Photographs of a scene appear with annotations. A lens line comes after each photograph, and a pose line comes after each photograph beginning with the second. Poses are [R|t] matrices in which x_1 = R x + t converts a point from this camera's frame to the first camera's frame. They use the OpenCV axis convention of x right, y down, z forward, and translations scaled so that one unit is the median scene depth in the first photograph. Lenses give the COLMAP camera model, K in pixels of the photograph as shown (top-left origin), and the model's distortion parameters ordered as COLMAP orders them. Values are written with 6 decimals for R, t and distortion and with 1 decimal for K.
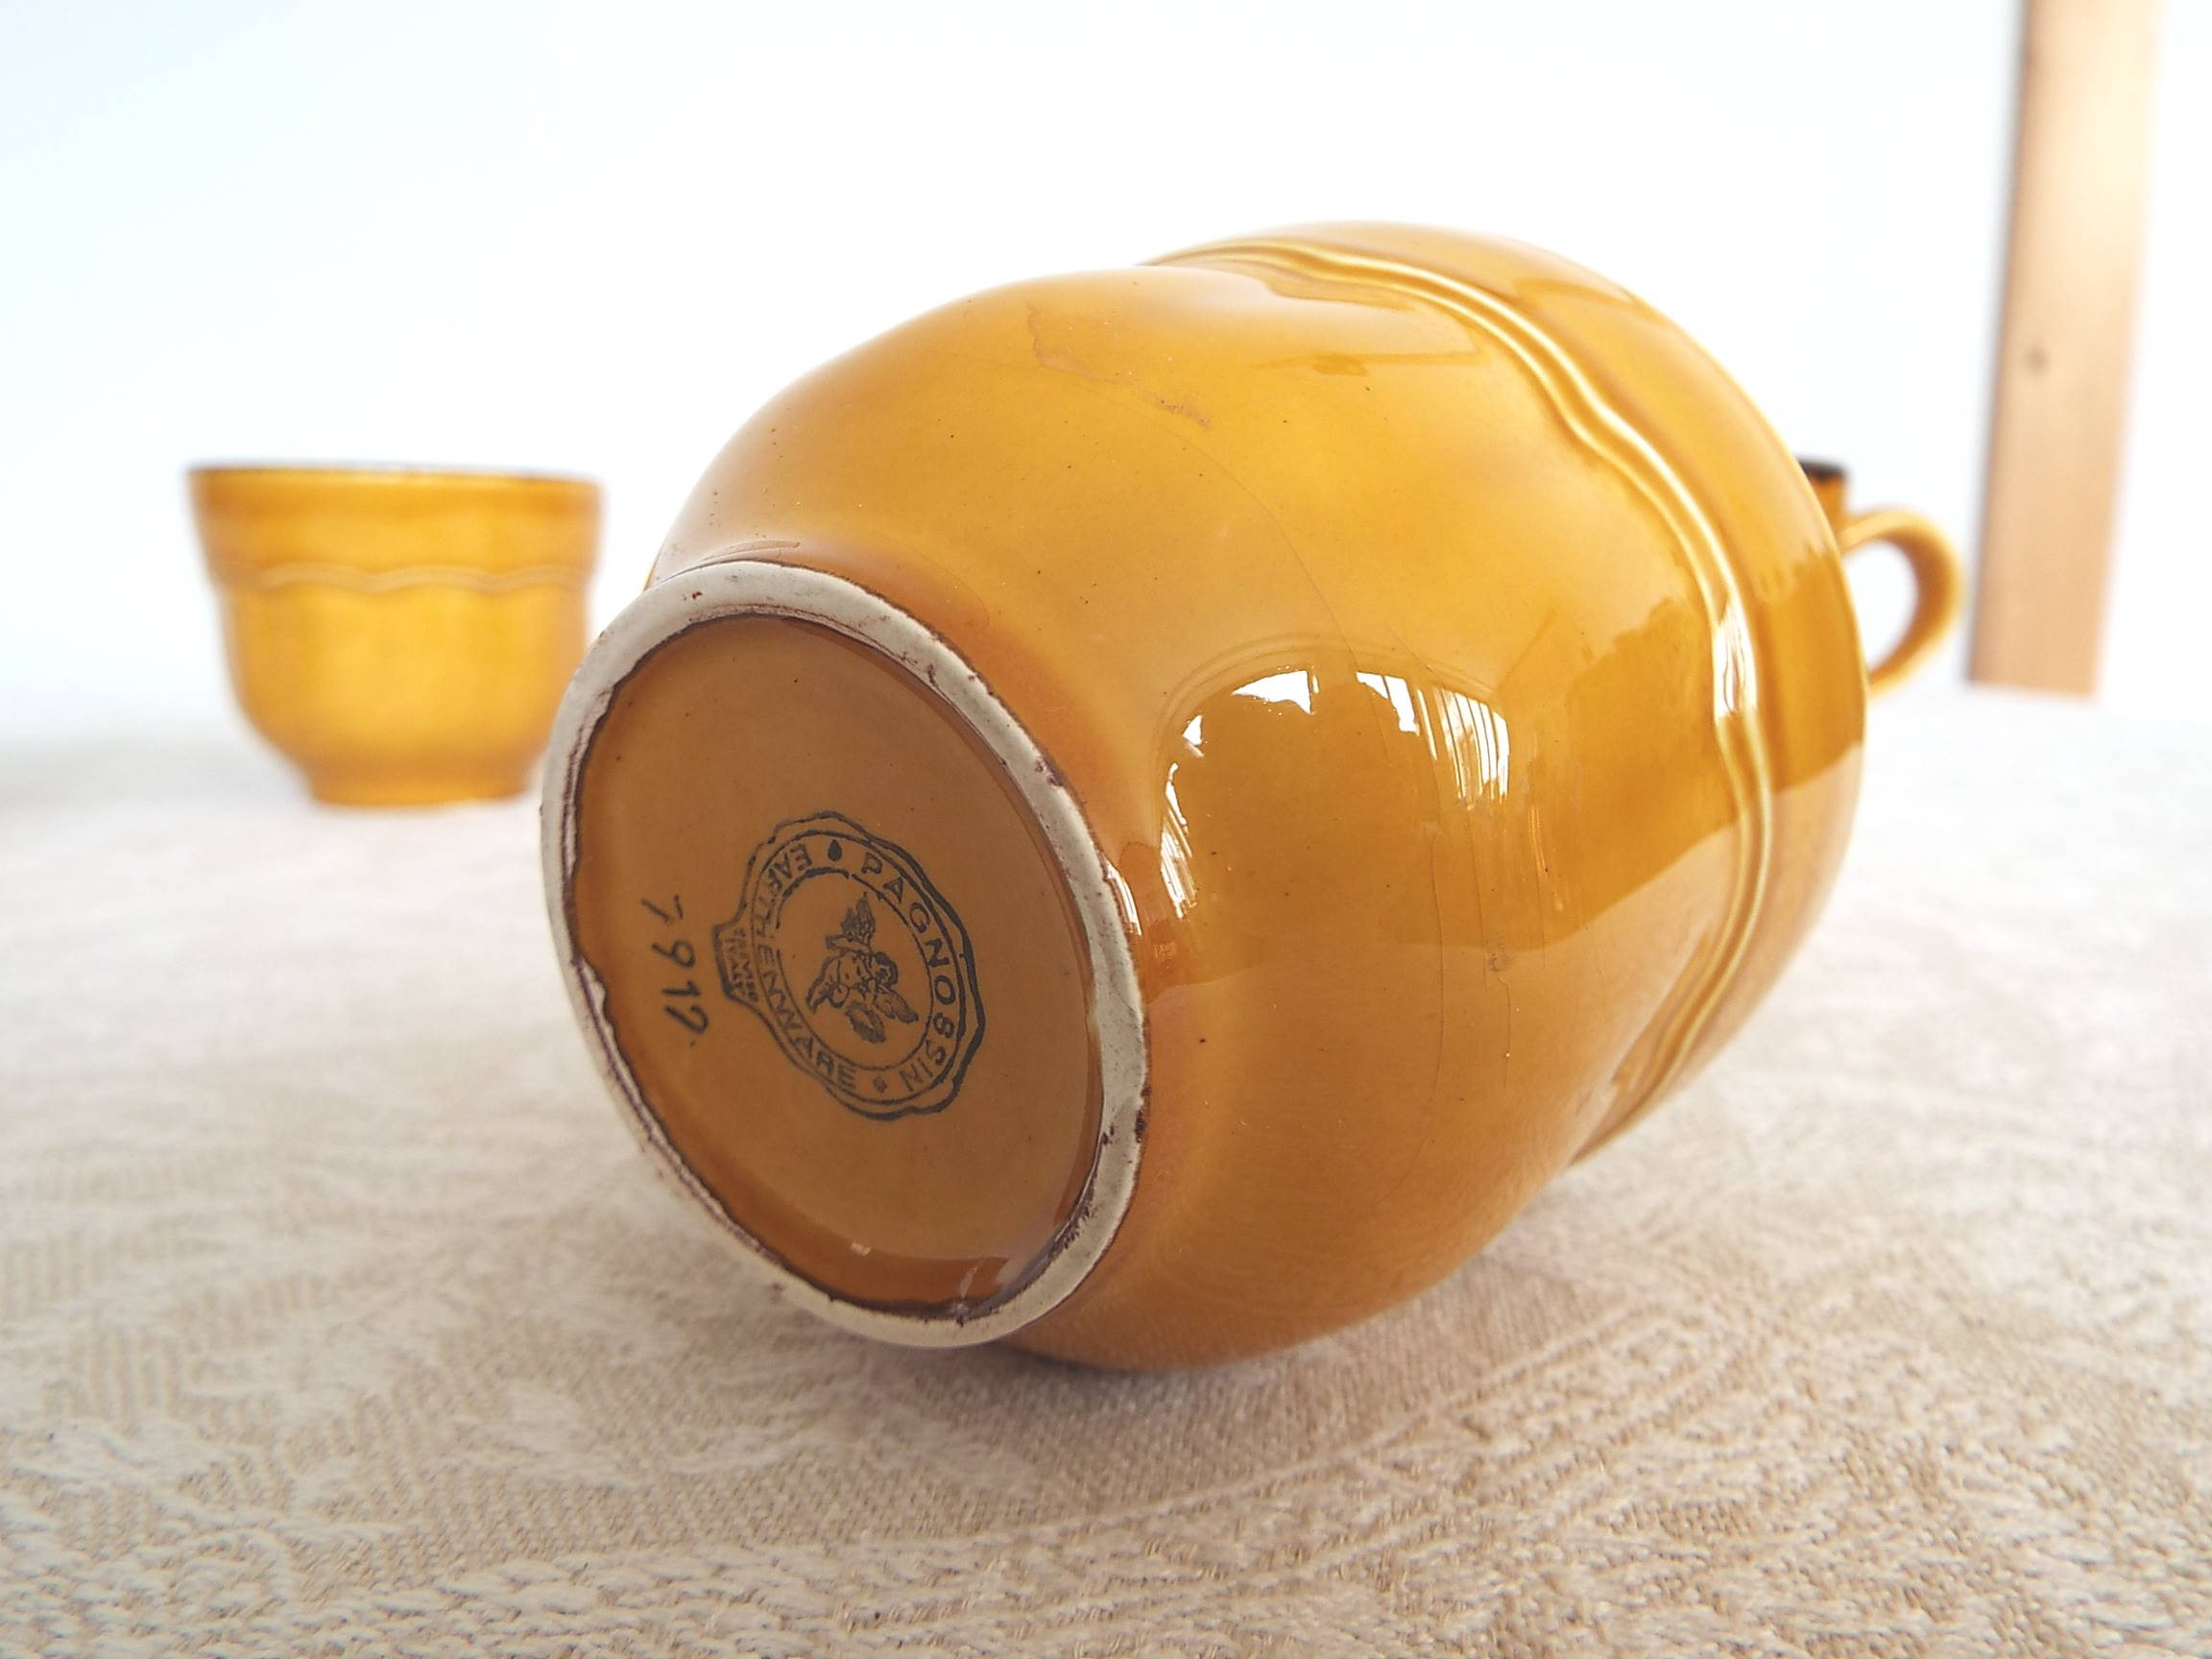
lens RADIAL K [[1560.6, 0, 1108.8], [0, 1560.6, 828.3], [0, 0, 1]] dist [-0.001447, -0.027774]
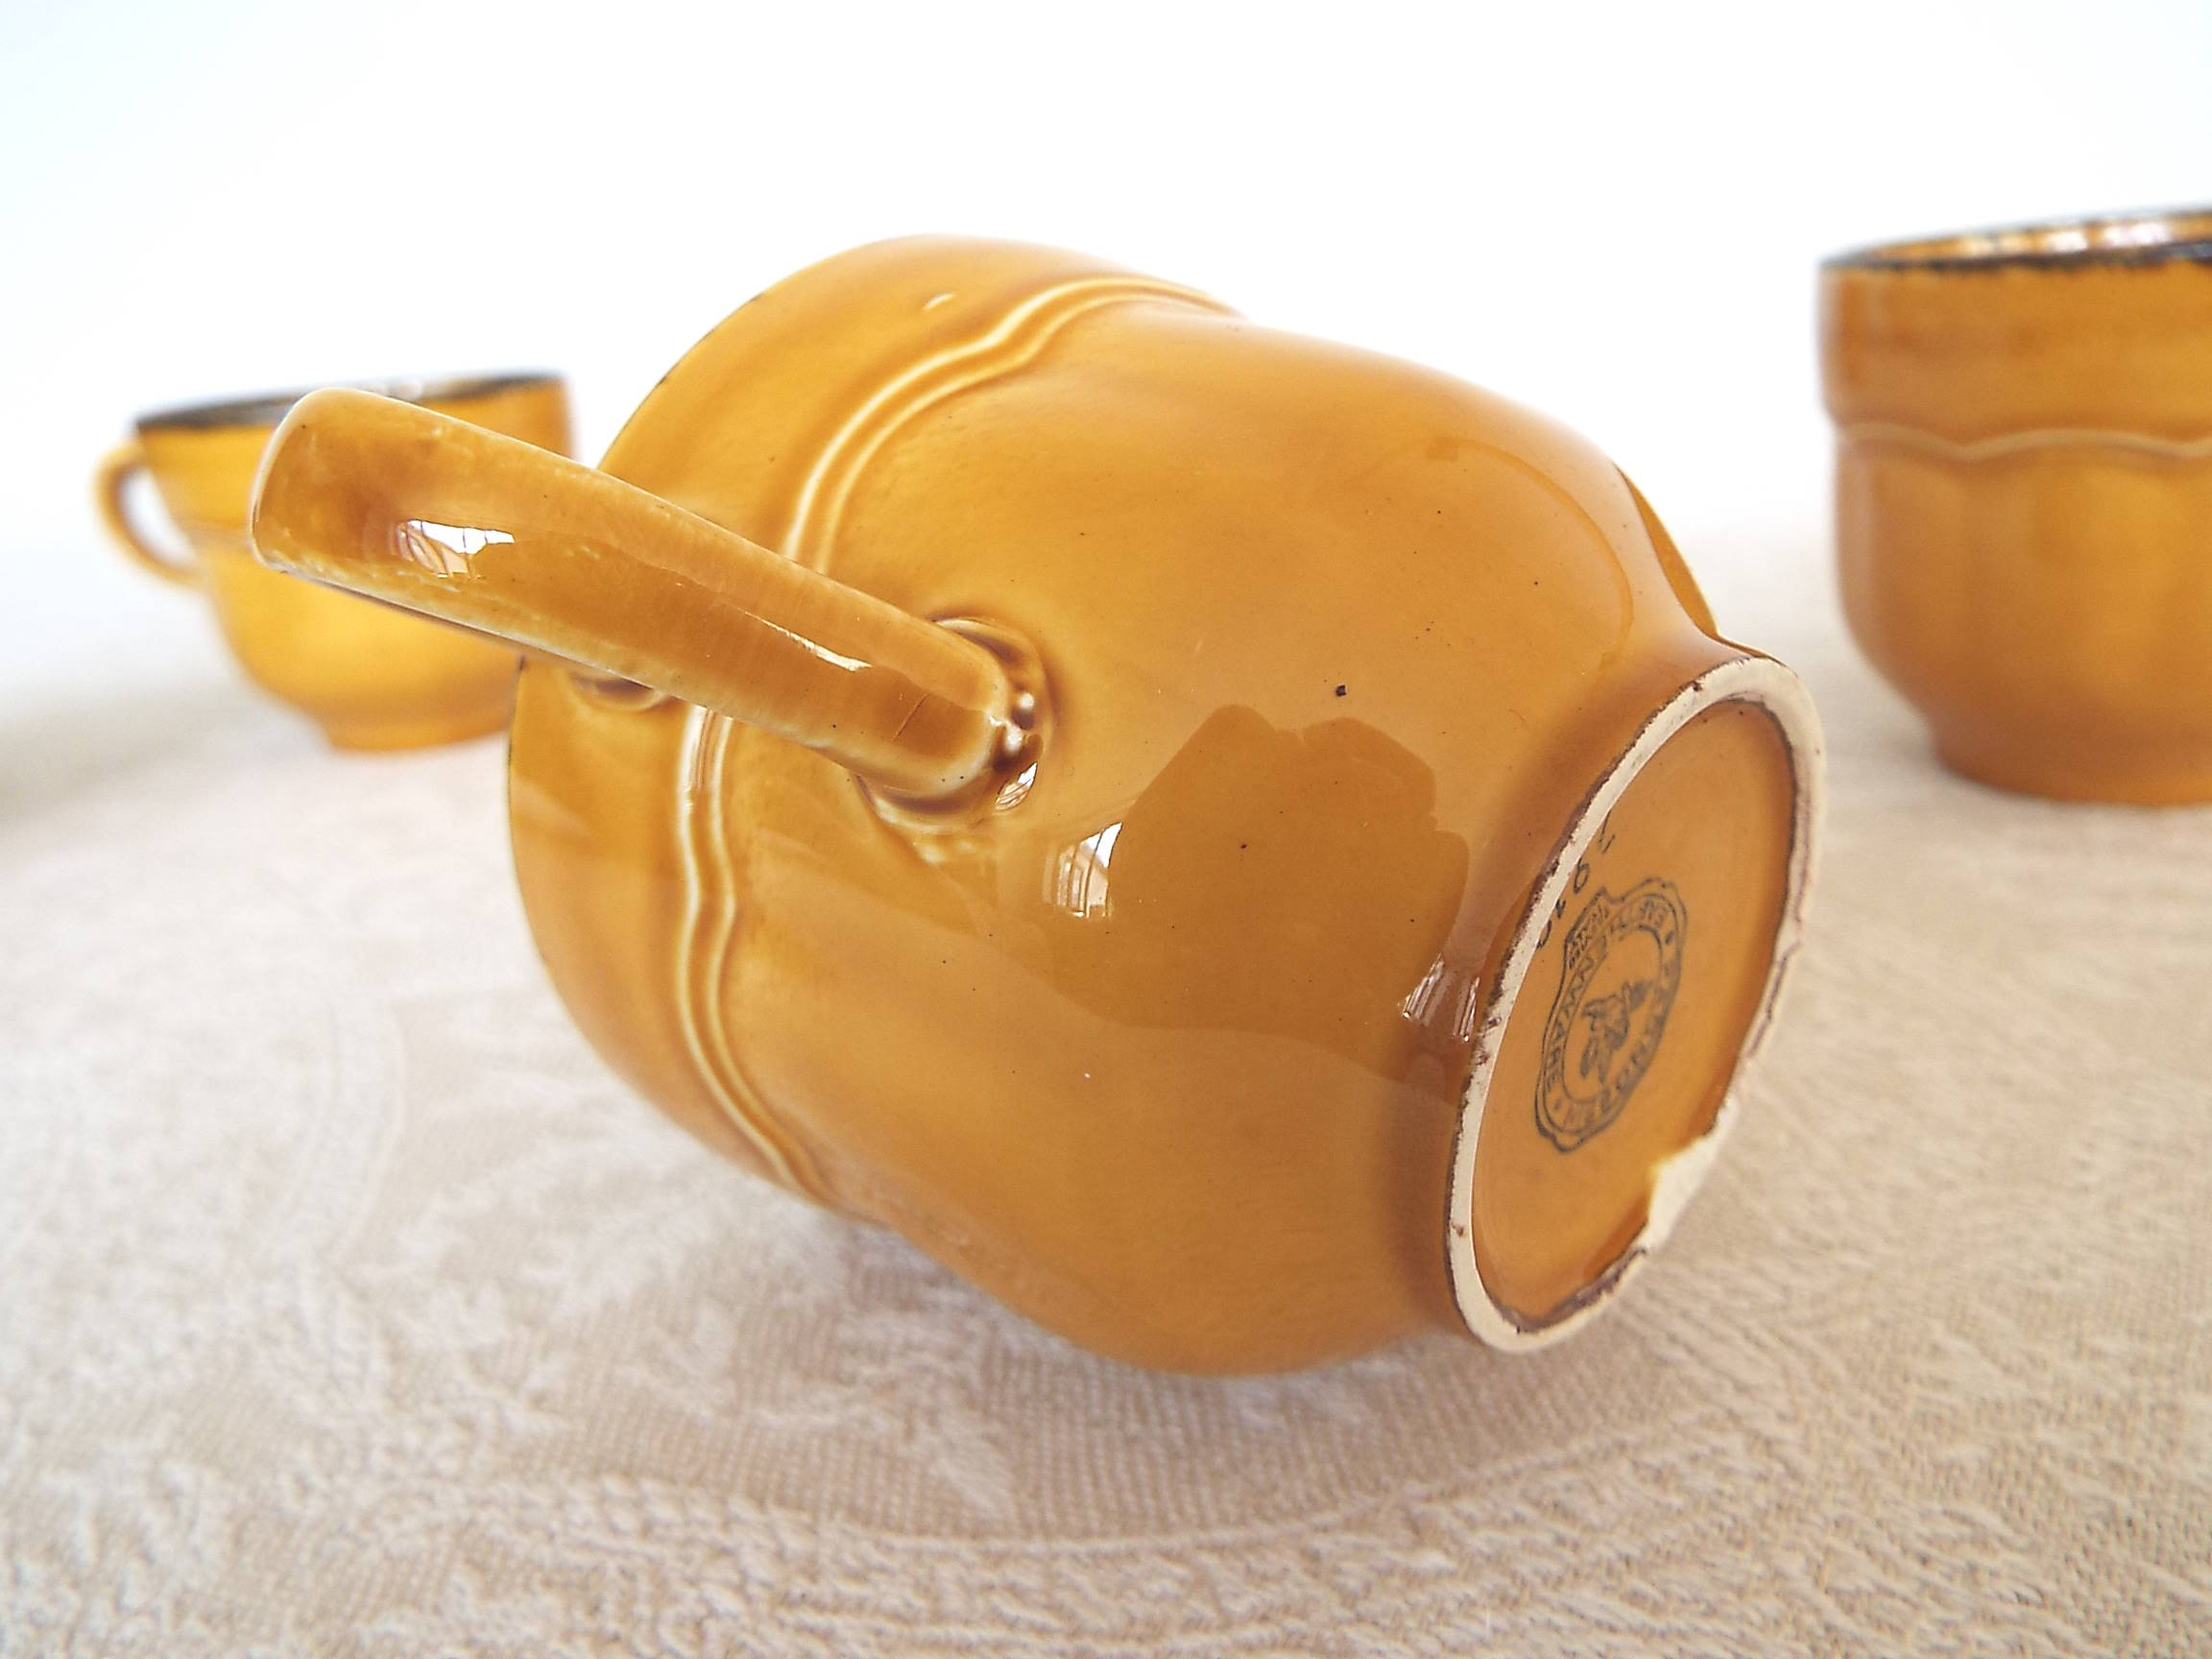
lens RADIAL K [[1590.5, 0, 1106.0], [0, 1590.5, 829.5], [0, 0, 1]] dist [0.061353, -0.031224]
pose [[-0.194895, 0.461915, 0.865246, -1.106848], [-0.367935, 0.783310, -0.501049, 0.670231], [-0.909198, -0.416006, 0.017291, 1.321729]]
